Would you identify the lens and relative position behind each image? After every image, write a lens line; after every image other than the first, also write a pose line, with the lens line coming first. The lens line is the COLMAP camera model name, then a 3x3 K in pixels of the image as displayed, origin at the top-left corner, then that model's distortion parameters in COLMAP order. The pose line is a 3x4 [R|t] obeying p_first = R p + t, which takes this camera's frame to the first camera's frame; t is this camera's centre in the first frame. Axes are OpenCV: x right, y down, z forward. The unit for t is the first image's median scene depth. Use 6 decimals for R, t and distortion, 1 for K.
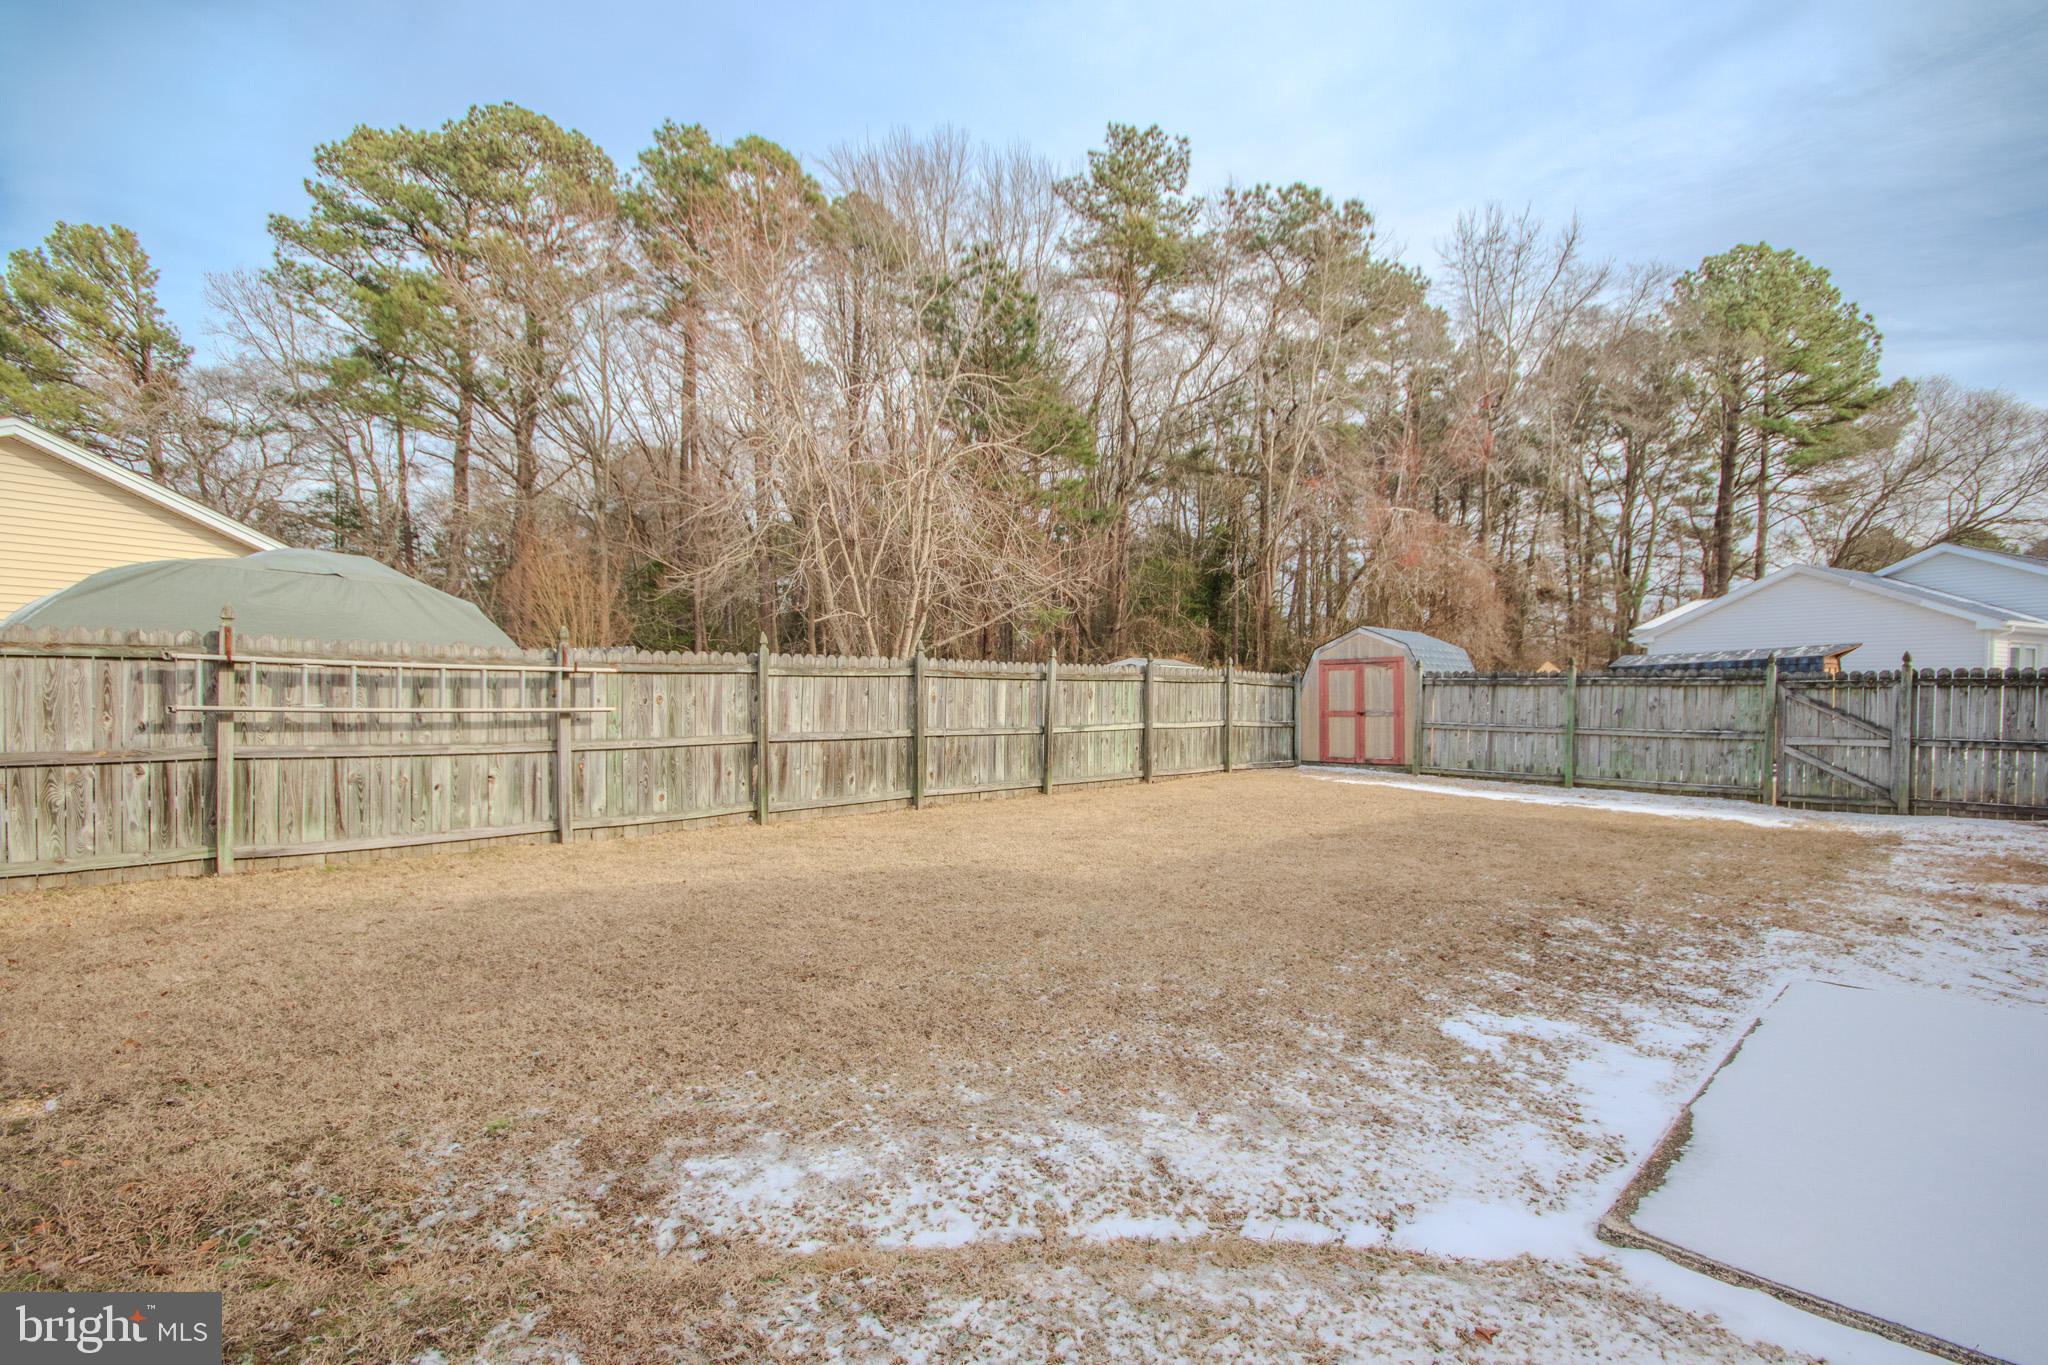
lens RADIAL K [[956.4, 0, 1021.1], [0, 956.4, 715.8], [0, 0, 1]] dist [-0.000930, 0.000024]
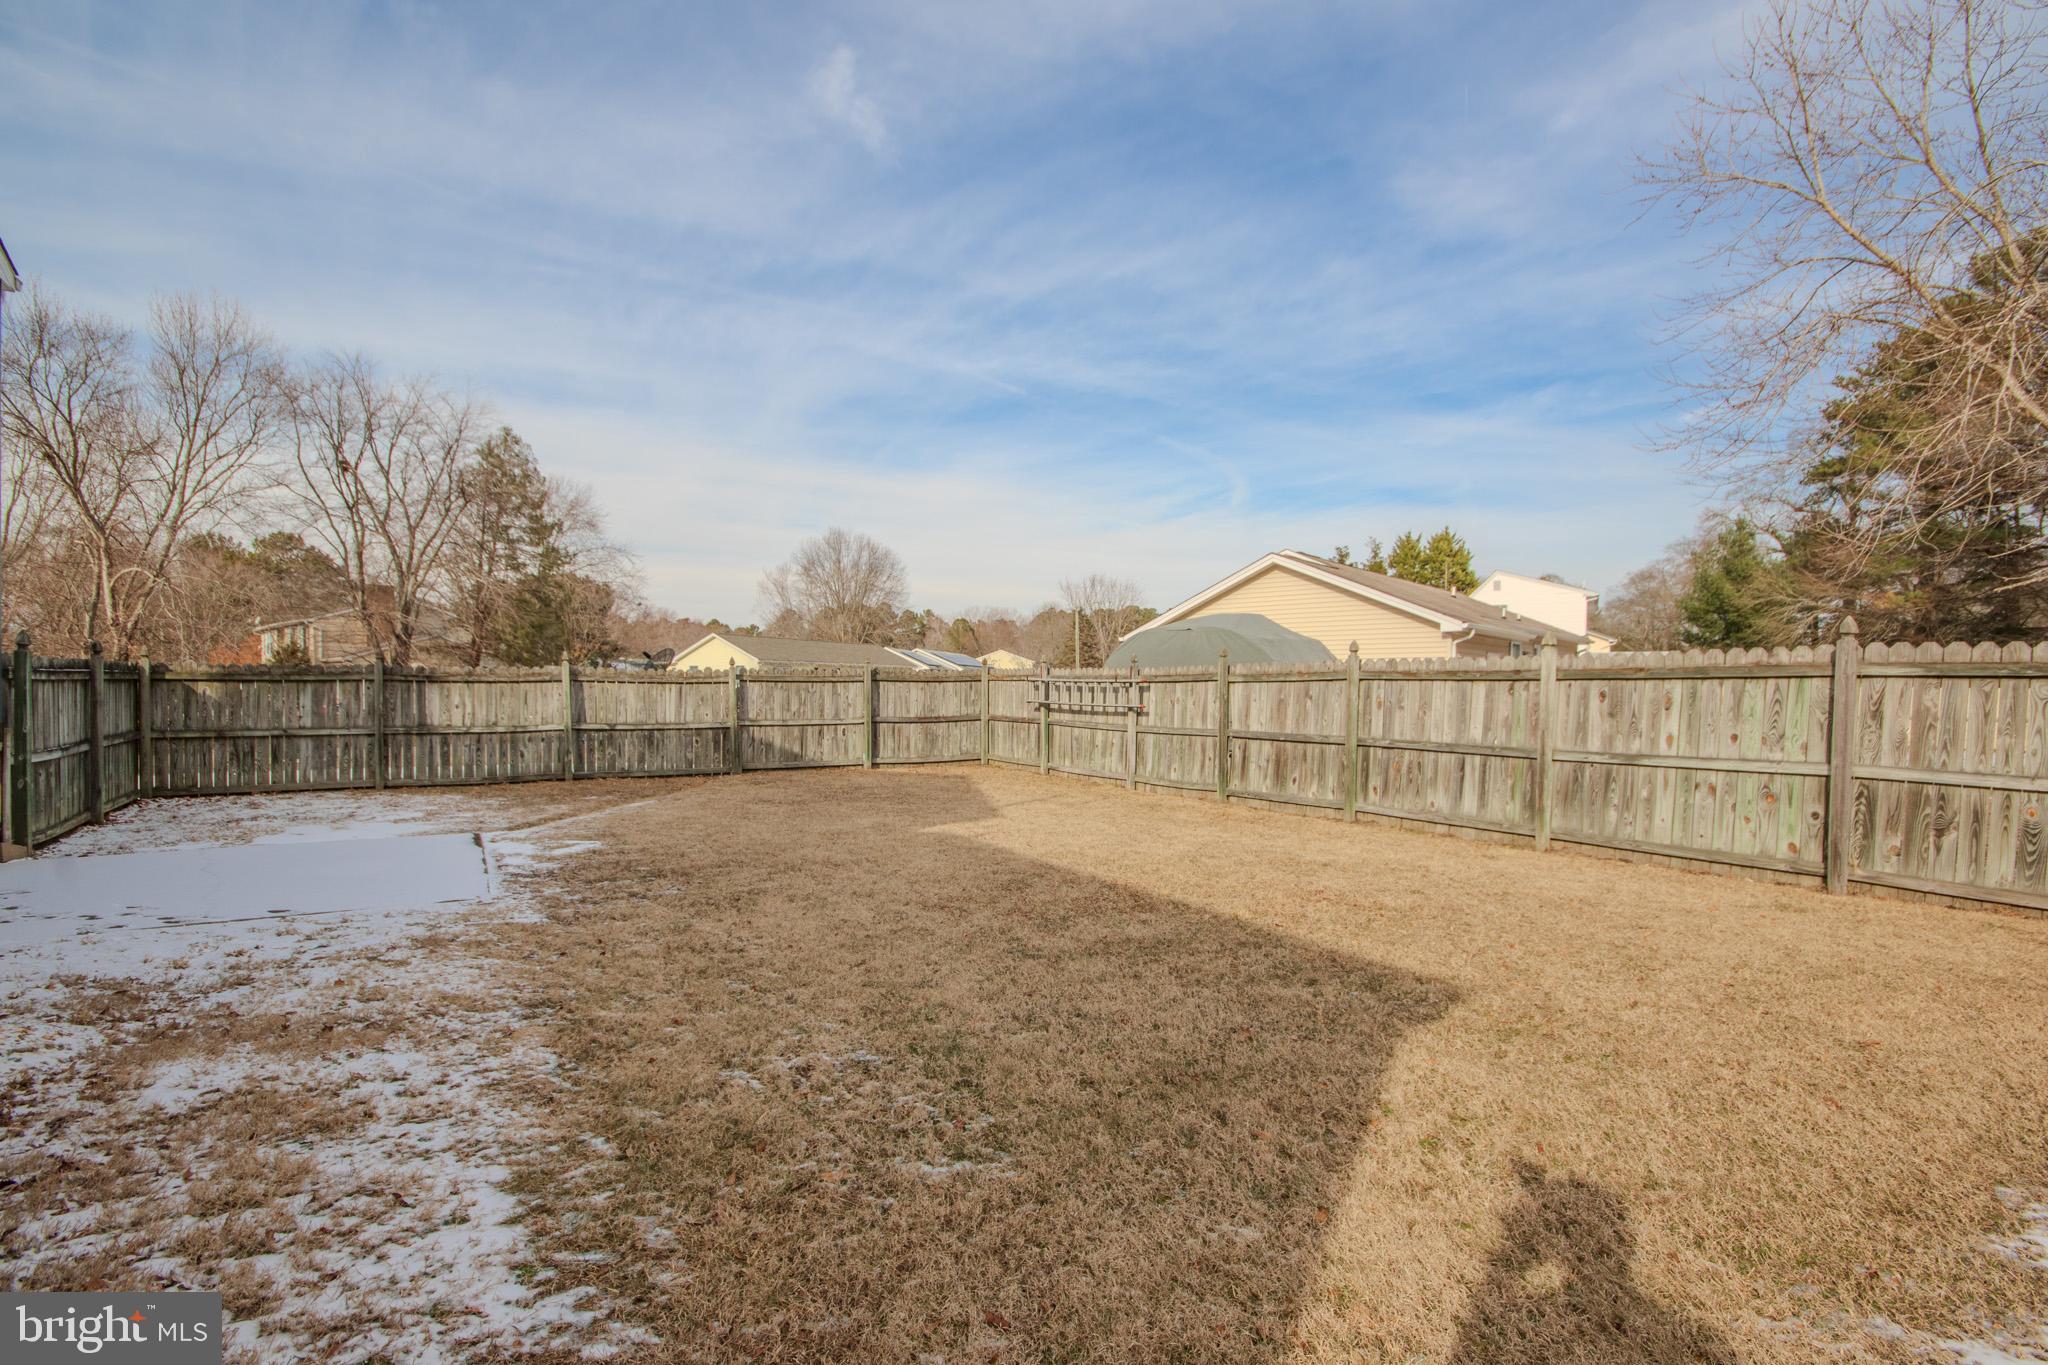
lens RADIAL K [[956.4, 0, 1021.1], [0, 956.4, 715.8], [0, 0, 1]] dist [-0.000930, 0.000024]
pose [[-0.180107, 0.025317, -0.983321, 1.121571], [-0.029394, 0.999084, 0.031106, -0.033709], [0.983208, 0.034506, -0.179198, 1.077272]]
